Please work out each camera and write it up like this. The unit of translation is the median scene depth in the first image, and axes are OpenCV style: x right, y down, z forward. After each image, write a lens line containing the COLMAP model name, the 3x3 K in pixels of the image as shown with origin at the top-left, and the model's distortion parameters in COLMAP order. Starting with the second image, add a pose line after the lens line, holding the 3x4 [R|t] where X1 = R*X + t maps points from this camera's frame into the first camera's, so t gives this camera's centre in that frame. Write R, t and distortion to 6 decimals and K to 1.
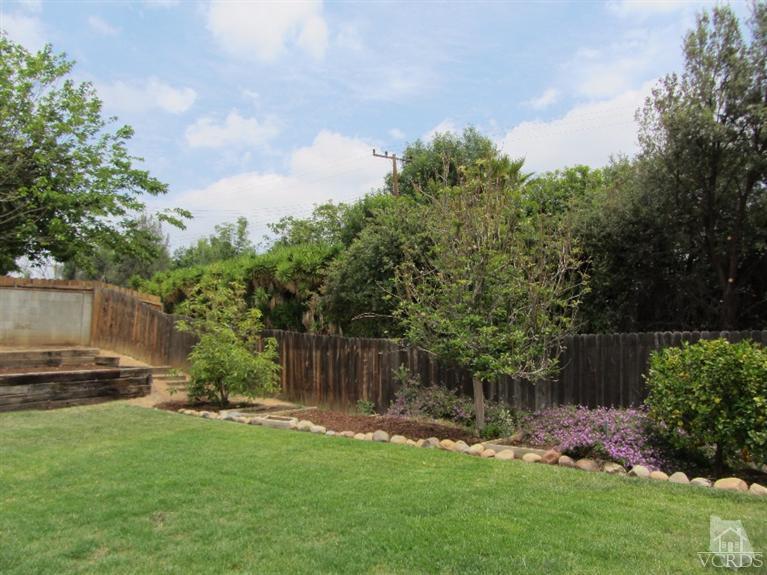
lens RADIAL K [[631.6, 0, 385.9], [0, 631.6, 283.7], [0, 0, 1]] dist [-0.045279, 0.021038]
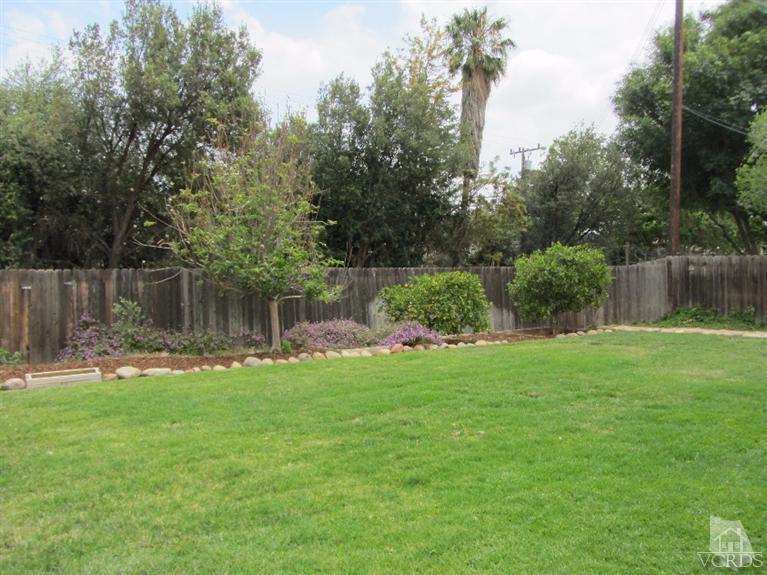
lens RADIAL K [[631.6, 0, 384.1], [0, 631.6, 280.4], [0, 0, 1]] dist [-0.045279, 0.021038]
pose [[0.203330, 0.003056, 0.979105, -0.724047], [-0.084021, 0.996361, 0.014338, 0.056619], [-0.975499, -0.085180, 0.202847, 0.439953]]
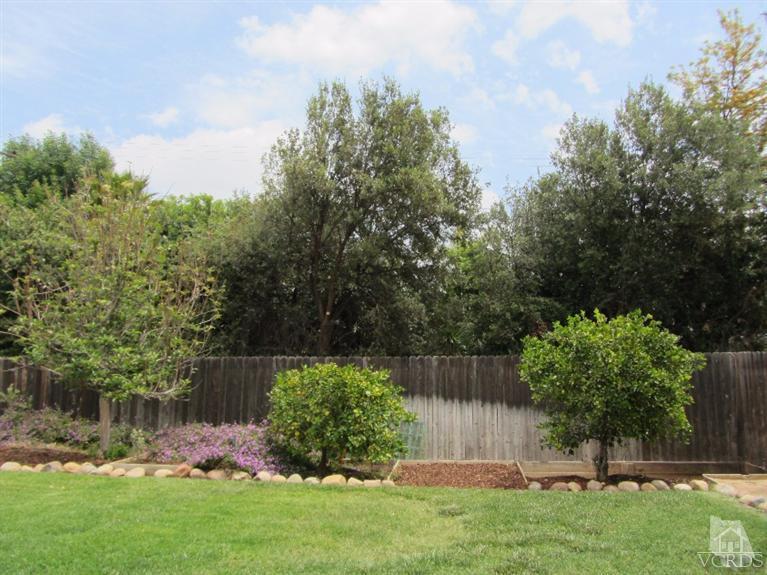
lens RADIAL K [[631.6, 0, 387.5], [0, 631.6, 282.3], [0, 0, 1]] dist [-0.045279, 0.021038]
pose [[0.816003, 0.085379, 0.571708, -0.053494], [-0.063489, 0.996286, -0.058167, -0.002581], [-0.574551, 0.011167, 0.818393, -0.045747]]
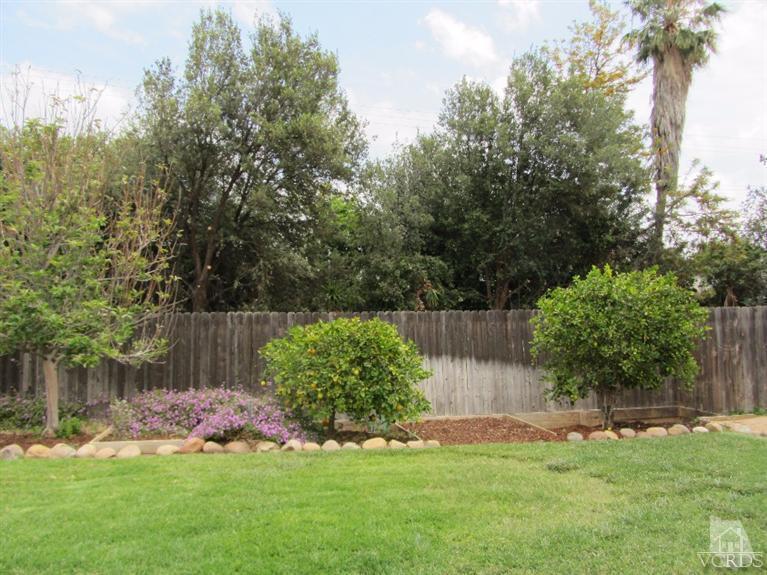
lens RADIAL K [[631.6, 0, 388.6], [0, 631.6, 283.3], [0, 0, 1]] dist [-0.045279, 0.021038]
pose [[0.602840, 0.056111, 0.795887, -0.178473], [-0.074348, 0.997134, -0.013985, 0.020230], [-0.794391, -0.050741, 0.605284, 0.142204]]
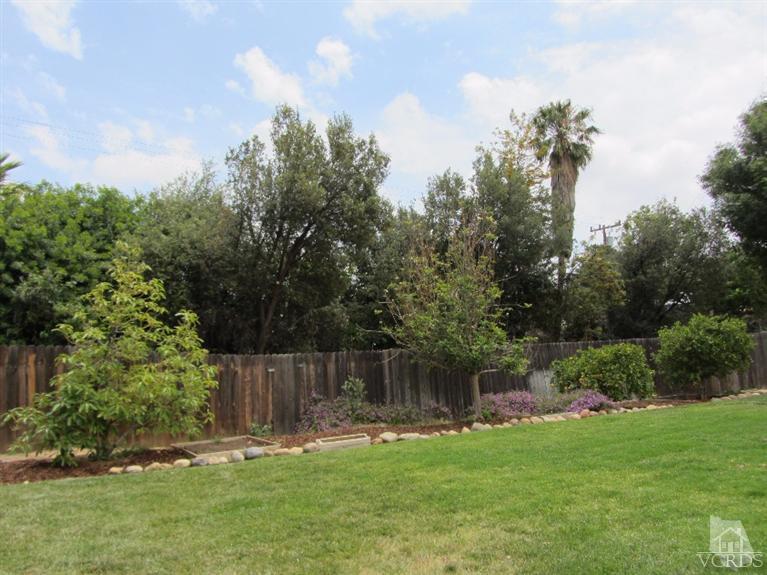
lens RADIAL K [[631.6, 0, 384.2], [0, 631.6, 285.6], [0, 0, 1]] dist [-0.045279, 0.021038]
pose [[0.286267, 0.109400, 0.951884, -0.916422], [-0.047901, 0.993852, -0.099818, 0.076140], [-0.956952, -0.017022, 0.289748, 0.615109]]
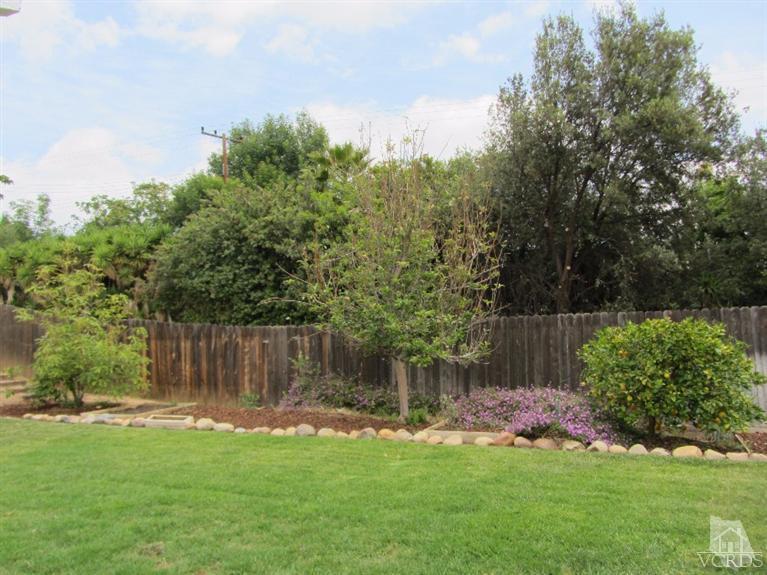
lens RADIAL K [[631.6, 0, 387.4], [0, 631.6, 285.4], [0, 0, 1]] dist [-0.045279, 0.021038]
pose [[0.951439, 0.000787, 0.307836, -0.132625], [-0.007242, 0.999777, 0.019827, 0.007909], [-0.307752, -0.021094, 0.951233, 0.066333]]
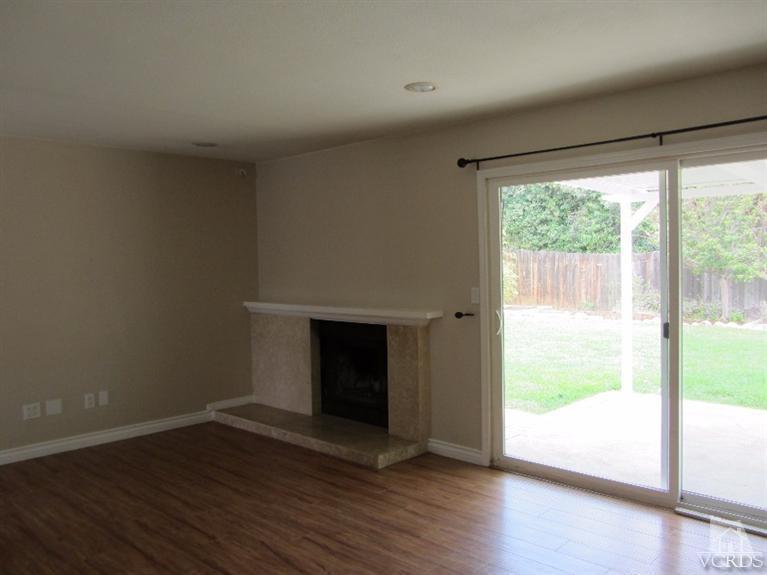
lens RADIAL K [[631.6, 0, 389.2], [0, 631.6, 285.1], [0, 0, 1]] dist [-0.045279, 0.021038]
pose [[0.999522, 0.000200, -0.030899, -0.421985], [0.003799, 0.991595, 0.129327, -0.016386], [0.030665, -0.129382, 0.991120, -0.298324]]
